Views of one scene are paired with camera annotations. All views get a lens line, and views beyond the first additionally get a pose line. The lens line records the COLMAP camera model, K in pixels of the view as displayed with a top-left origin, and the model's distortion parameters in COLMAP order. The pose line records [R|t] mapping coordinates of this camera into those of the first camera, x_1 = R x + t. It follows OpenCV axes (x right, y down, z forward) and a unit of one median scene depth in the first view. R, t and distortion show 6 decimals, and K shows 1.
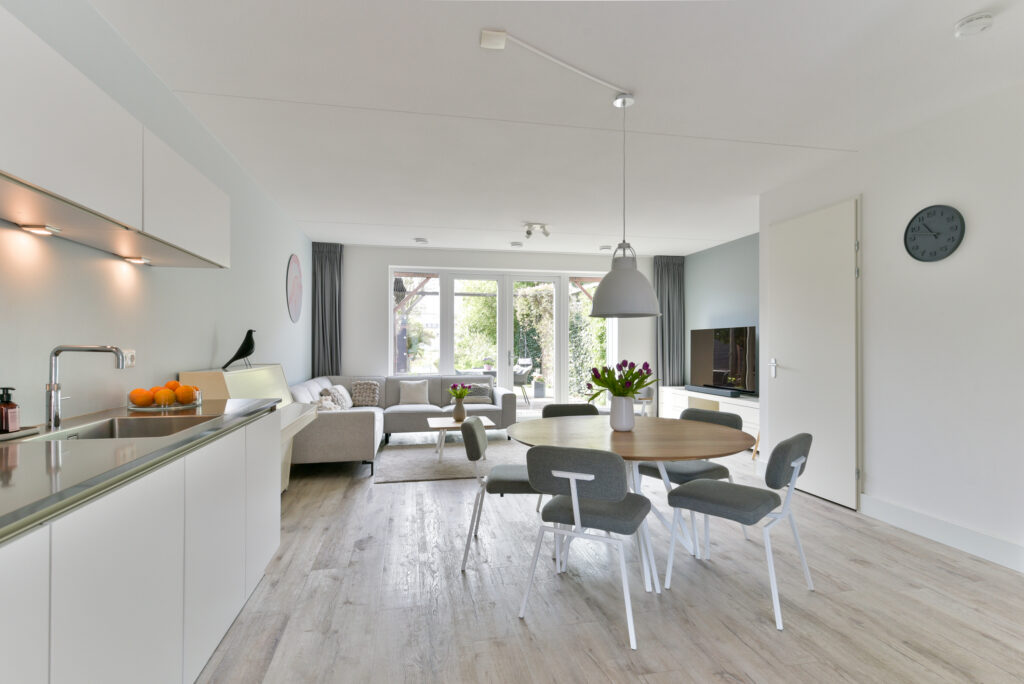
lens RADIAL K [[507.9, 0, 510.4], [0, 507.9, 342.9], [0, 0, 1]] dist [0.001304, -0.000019]
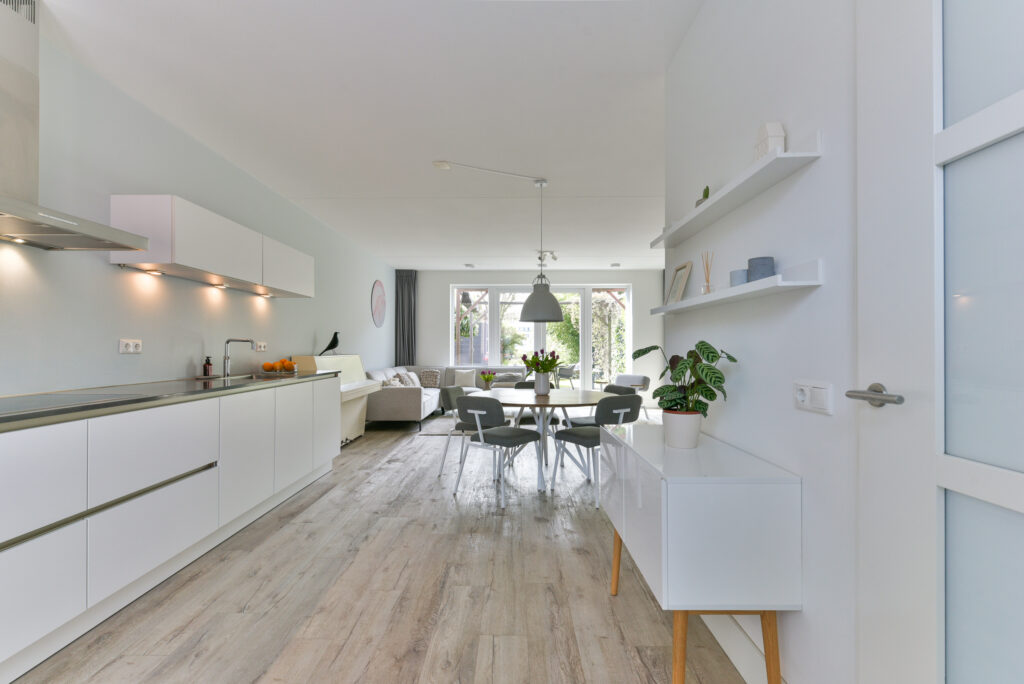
lens RADIAL K [[460.5, 0, 506.9], [0, 460.5, 342.1], [0, 0, 1]] dist [-0.000001, -0.000037]
pose [[0.978050, -0.002088, -0.208358, 0.323424], [0.001032, 0.999986, -0.005181, 0.014557], [0.208366, 0.004852, 0.978039, -0.320547]]
